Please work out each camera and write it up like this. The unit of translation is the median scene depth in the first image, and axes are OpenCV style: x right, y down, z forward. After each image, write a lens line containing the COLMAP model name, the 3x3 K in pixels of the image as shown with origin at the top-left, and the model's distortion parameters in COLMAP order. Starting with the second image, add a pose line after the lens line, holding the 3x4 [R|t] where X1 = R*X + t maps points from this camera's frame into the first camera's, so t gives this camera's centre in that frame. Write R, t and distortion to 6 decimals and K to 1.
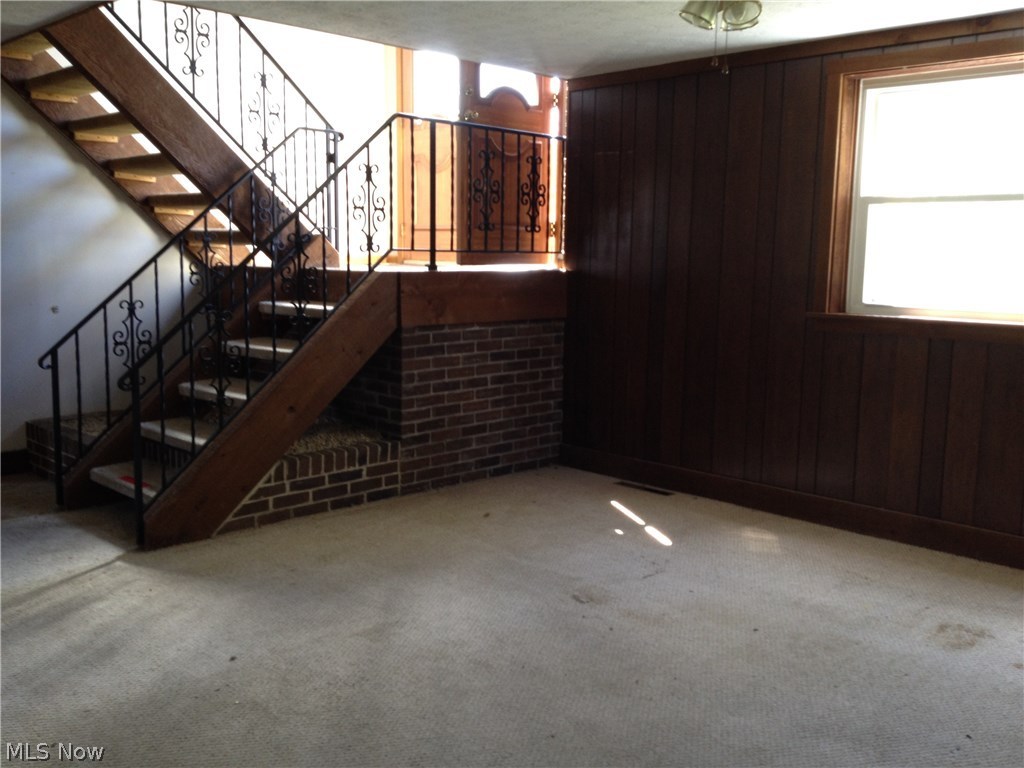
lens RADIAL K [[966.1, 0, 514.7], [0, 966.1, 382.1], [0, 0, 1]] dist [-0.035772, 0.000000]
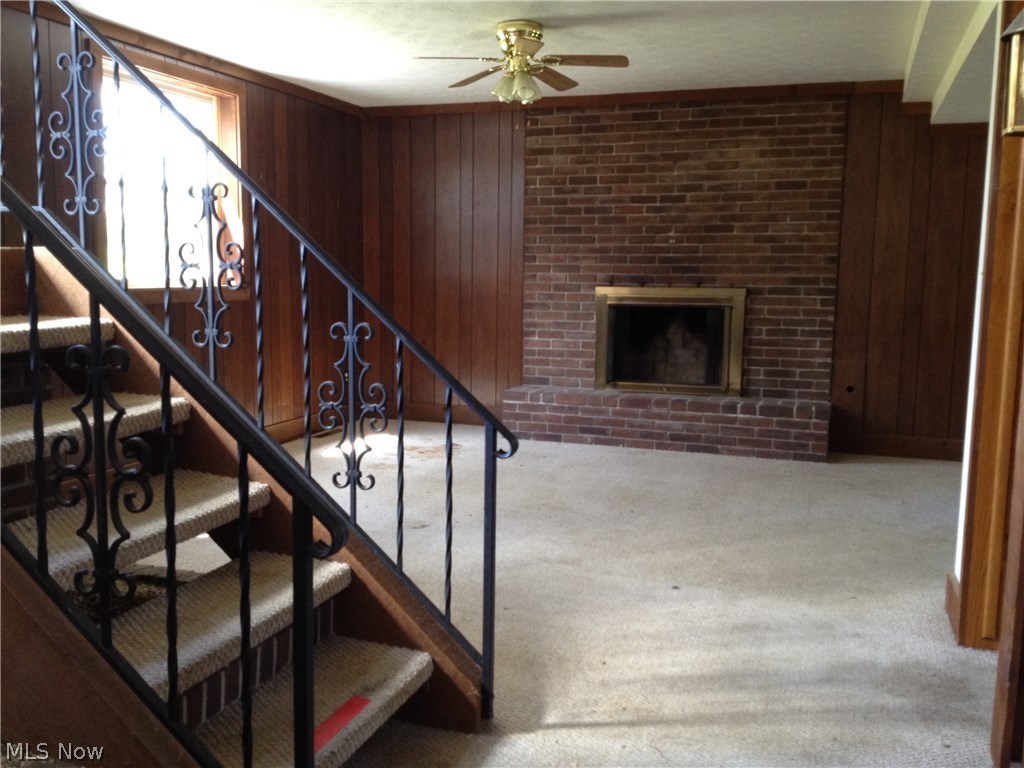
lens RADIAL K [[966.1, 0, 513.4], [0, 966.1, 384.6], [0, 0, 1]] dist [-0.035772, 0.000000]
pose [[-0.422037, -0.133218, 0.896737, -1.054358], [0.114692, 0.973351, 0.198578, -0.169979], [-0.899295, 0.186656, -0.395511, 1.385350]]
